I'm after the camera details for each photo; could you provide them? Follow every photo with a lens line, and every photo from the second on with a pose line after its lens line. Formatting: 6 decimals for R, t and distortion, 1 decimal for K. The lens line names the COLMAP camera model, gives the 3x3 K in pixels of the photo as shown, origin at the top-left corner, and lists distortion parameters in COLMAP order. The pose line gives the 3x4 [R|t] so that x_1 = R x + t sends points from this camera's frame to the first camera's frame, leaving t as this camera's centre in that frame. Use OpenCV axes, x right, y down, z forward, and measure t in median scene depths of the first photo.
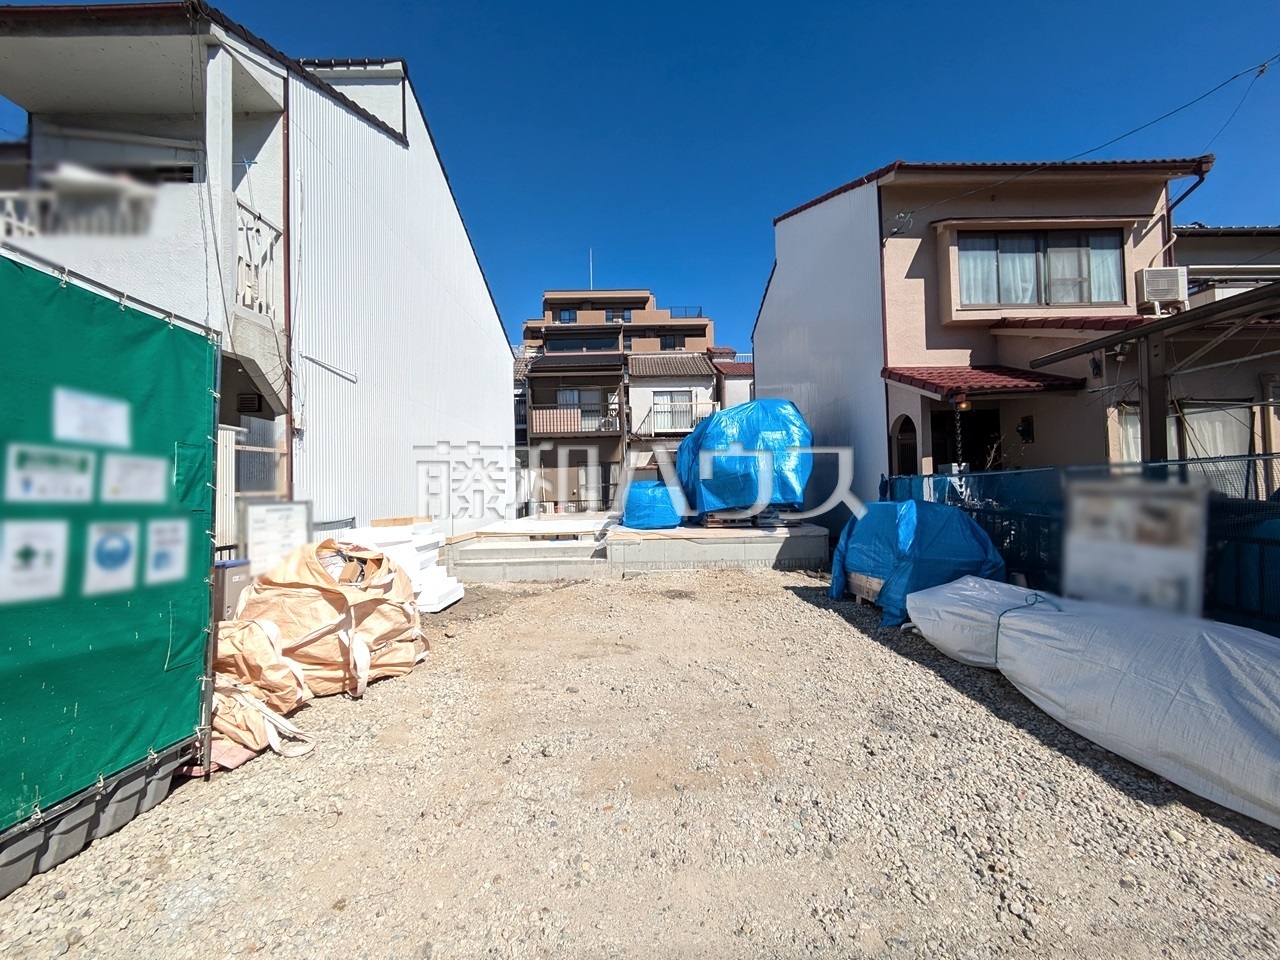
lens RADIAL K [[506.1, 0, 640.0], [0, 506.1, 480.0], [0, 0, 1]] dist [-0.000649, 0.000240]
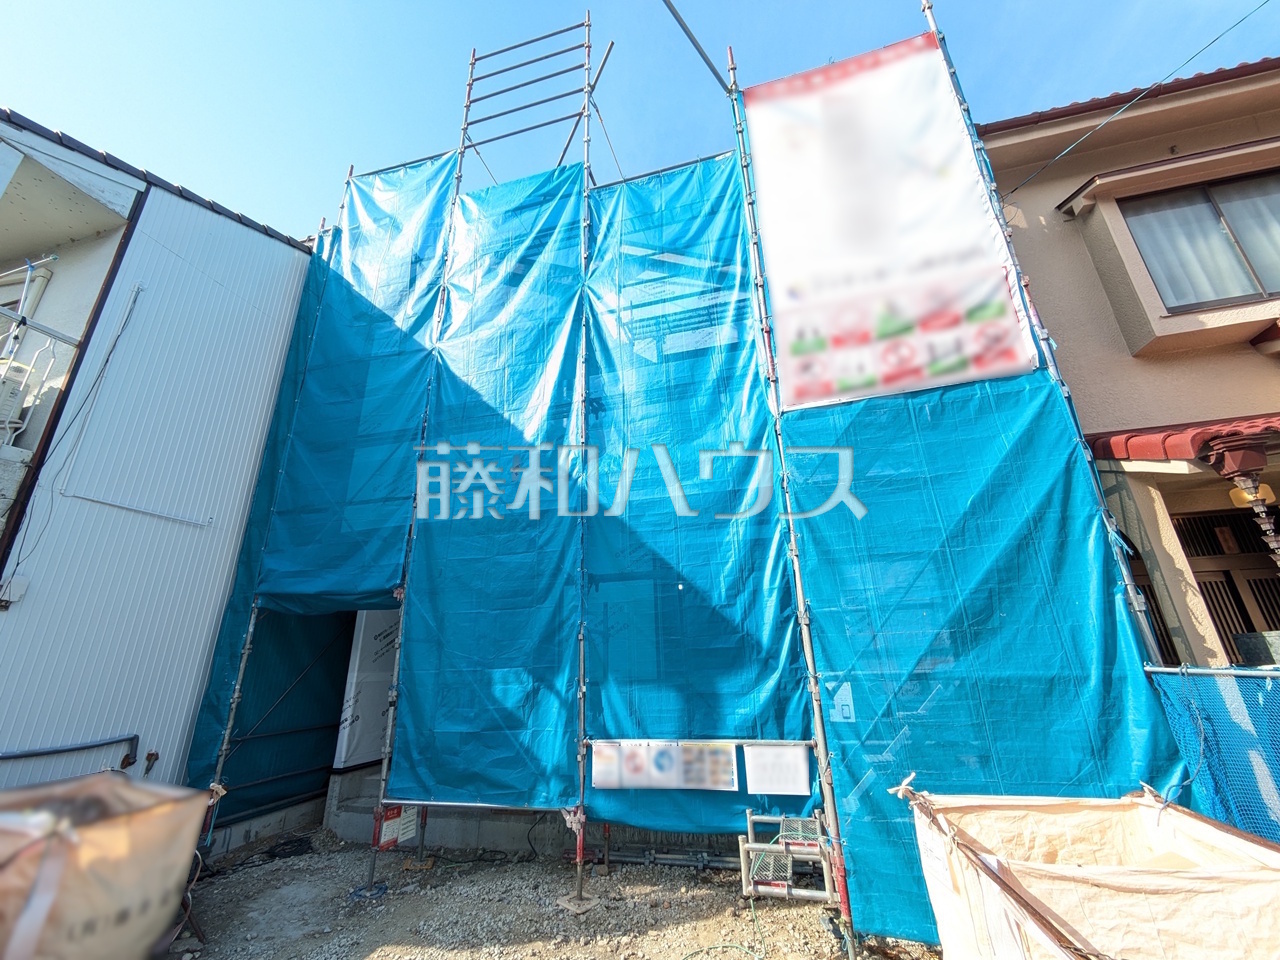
lens RADIAL K [[505.9, 0, 644.2], [0, 505.9, 479.9], [0, 0, 1]] dist [0.001397, 0.000365]
pose [[0.963139, -0.095254, -0.251575, 0.233757], [0.012298, 0.949822, -0.312550, -0.025253], [0.268722, 0.297935, 0.915982, 0.430804]]
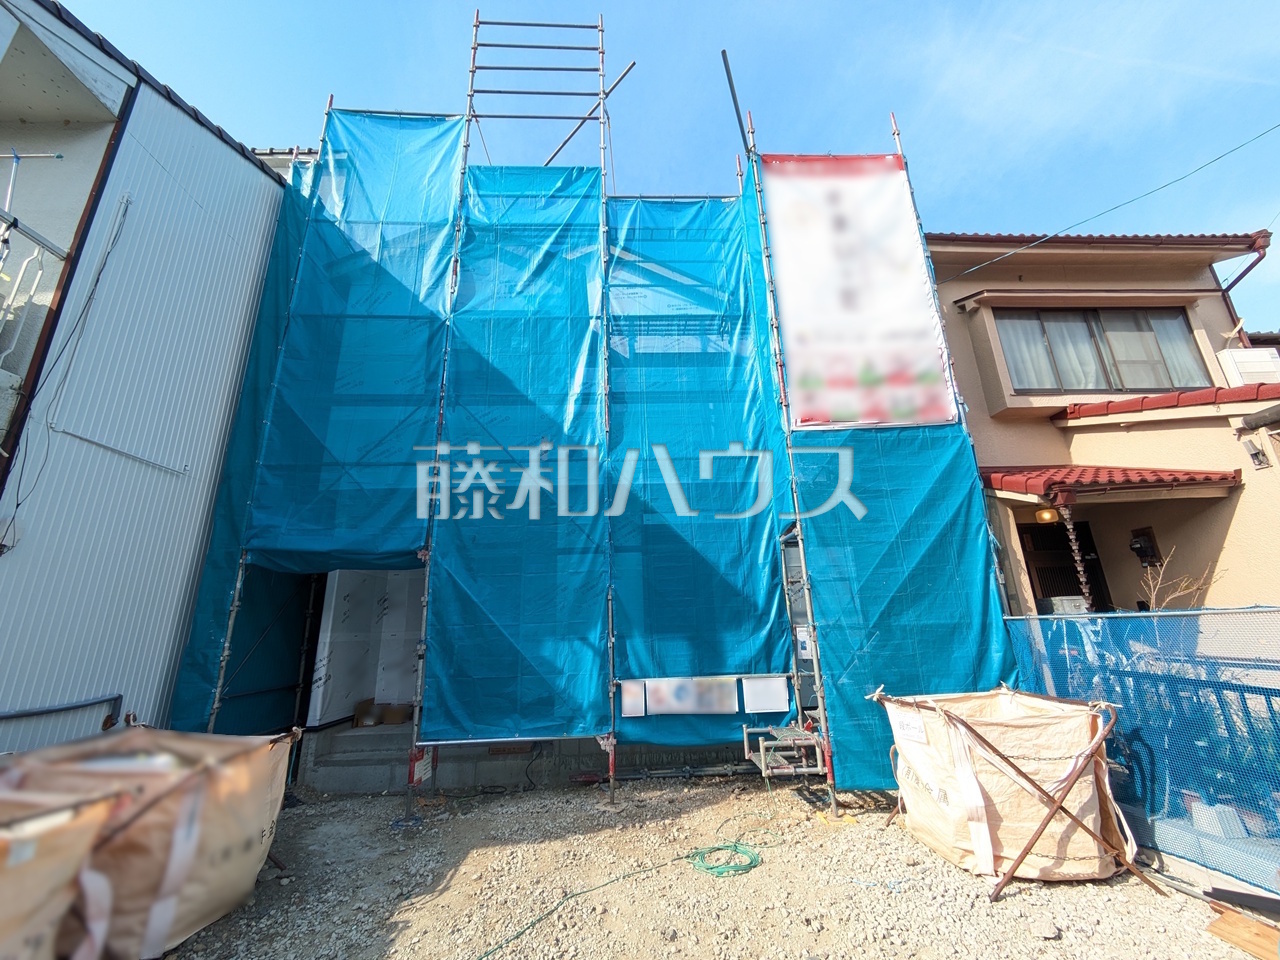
lens RADIAL K [[506.1, 0, 640.0], [0, 506.1, 480.0], [0, 0, 1]] dist [-0.000649, 0.000240]
pose [[0.999534, -0.000333, 0.030534, 0.034471], [0.008402, 0.964340, -0.264532, -0.009112], [-0.029357, 0.264666, 0.963893, 0.296833]]
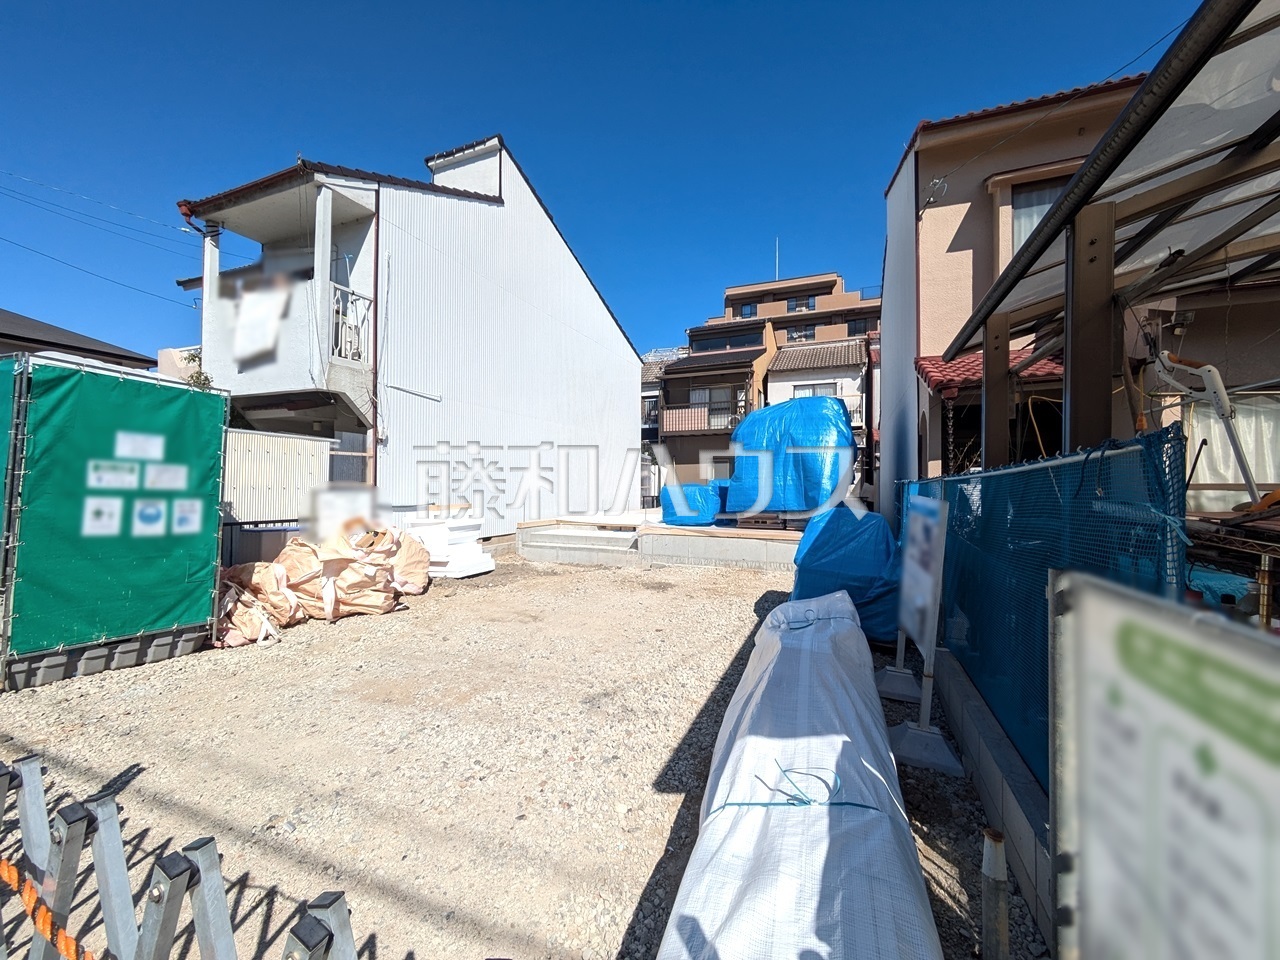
lens RADIAL K [[506.1, 0, 640.0], [0, 506.1, 480.0], [0, 0, 1]] dist [-0.000649, 0.000240]
pose [[0.917214, 0.021634, -0.397806, 0.403467], [-0.016885, 0.999738, 0.015438, -0.014486], [0.398036, -0.007442, 0.917339, -0.004875]]
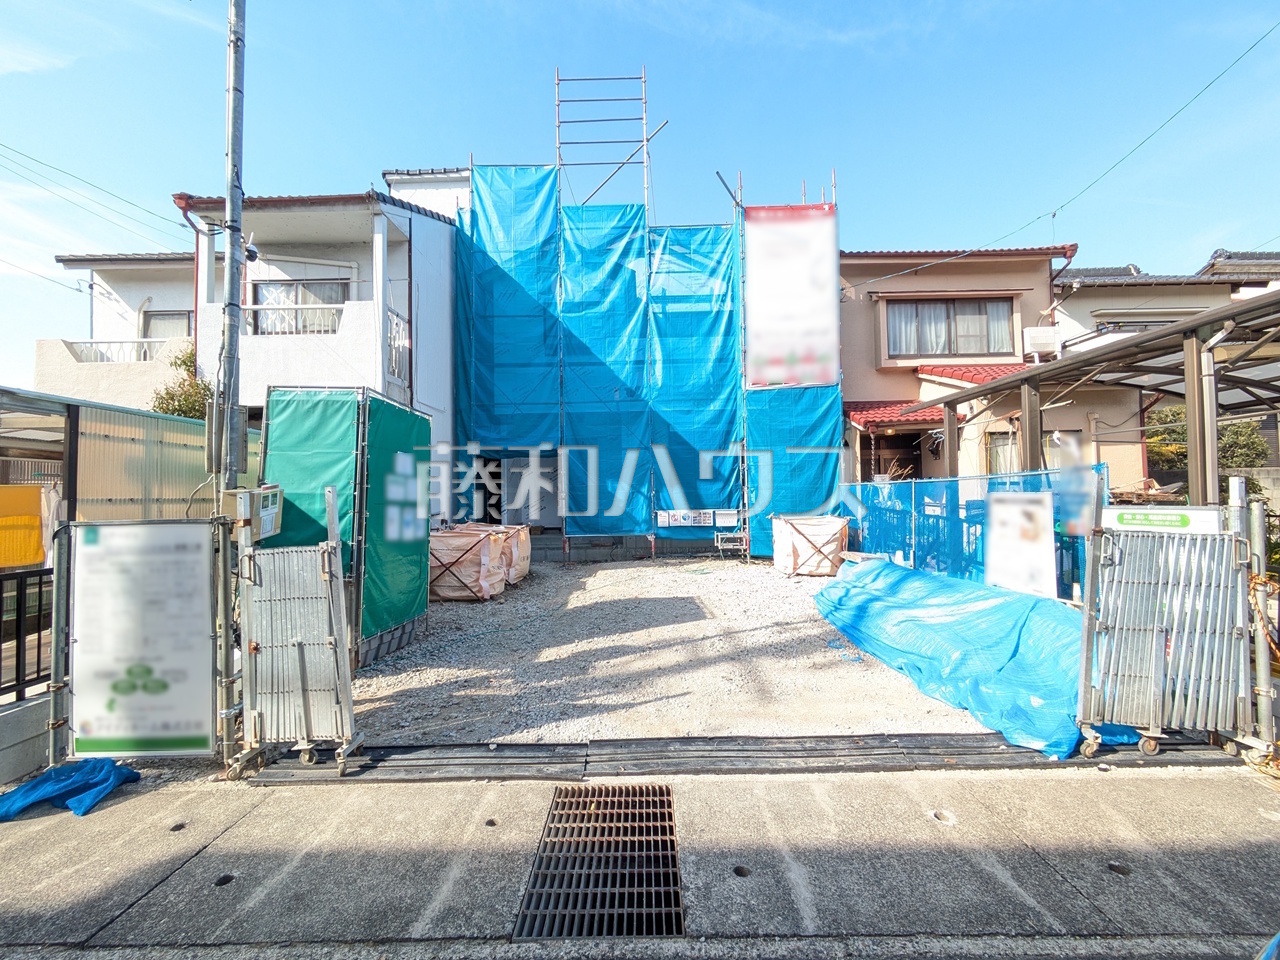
lens RADIAL K [[516.2, 0, 637.1], [0, 516.2, 476.7], [0, 0, 1]] dist [0.002800, 0.000800]
pose [[0.999391, 0.004010, -0.034674, 0.023468], [-0.004289, 0.999959, -0.007970, -0.013179], [0.034641, 0.008113, 0.999367, -0.371842]]
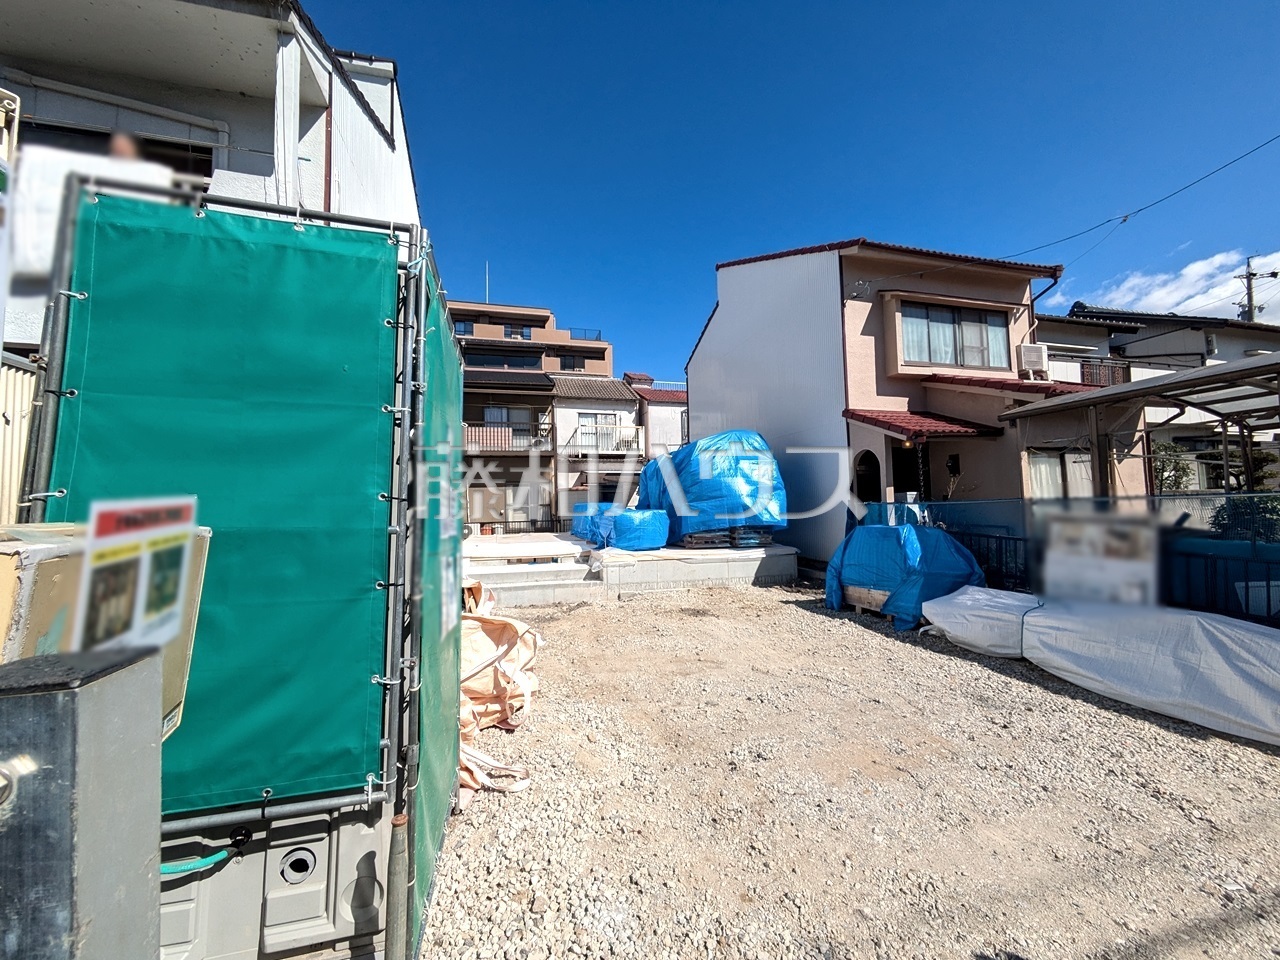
lens RADIAL K [[506.1, 0, 640.0], [0, 506.1, 480.0], [0, 0, 1]] dist [-0.000649, 0.000240]
pose [[0.970699, 0.018346, 0.239596, -0.260566], [-0.009339, 0.999208, -0.038673, -0.008684], [-0.240116, 0.035302, 0.970102, -0.013265]]
